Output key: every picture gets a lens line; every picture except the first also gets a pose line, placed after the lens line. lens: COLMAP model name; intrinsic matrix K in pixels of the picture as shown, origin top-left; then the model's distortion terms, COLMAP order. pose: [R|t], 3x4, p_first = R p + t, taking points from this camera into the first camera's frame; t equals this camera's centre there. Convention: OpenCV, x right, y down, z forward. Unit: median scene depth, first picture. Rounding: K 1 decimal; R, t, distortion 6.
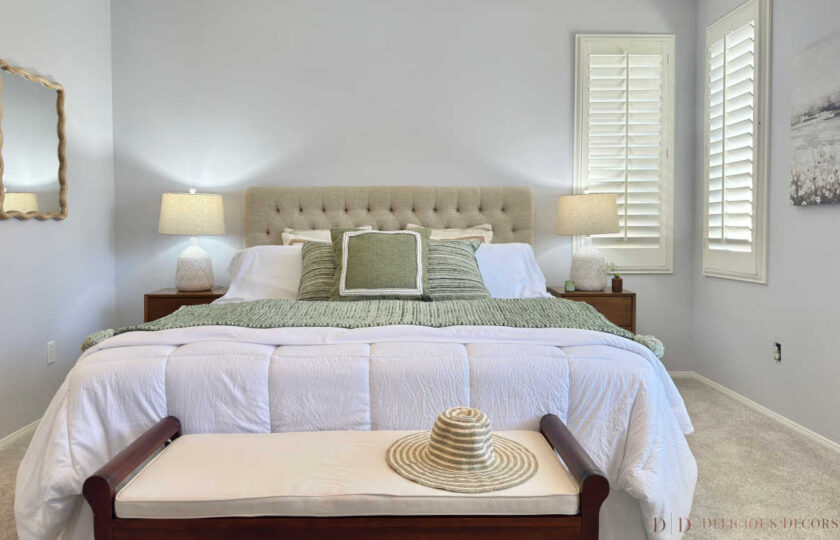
lens RADIAL K [[550.7, 0, 420.0], [0, 550.7, 270.0], [0, 0, 1]] dist [0.071312, -0.091428]
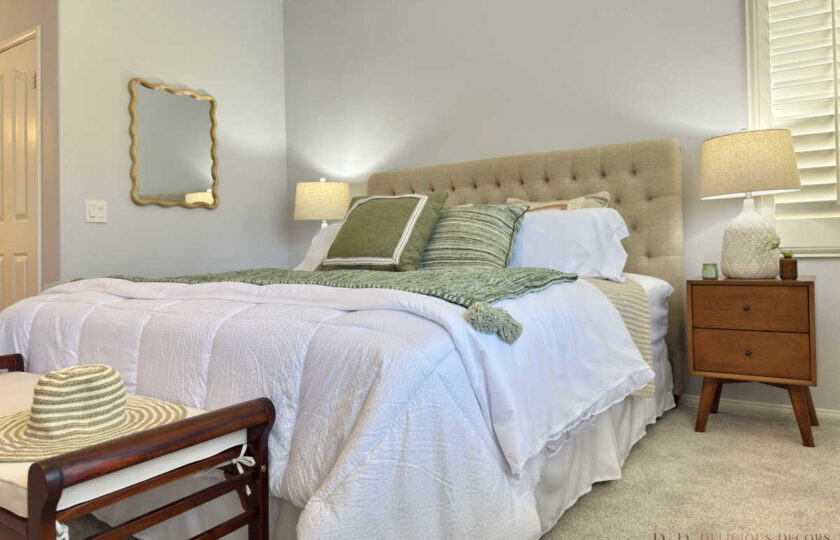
lens RADIAL K [[550.7, 0, 420.0], [0, 550.7, 270.0], [0, 0, 1]] dist [0.071312, -0.091428]
pose [[0.851232, 0.006289, -0.524752, 0.351527], [-0.016358, 0.999760, -0.014554, 0.047810], [0.524534, 0.020973, 0.851131, 0.227587]]
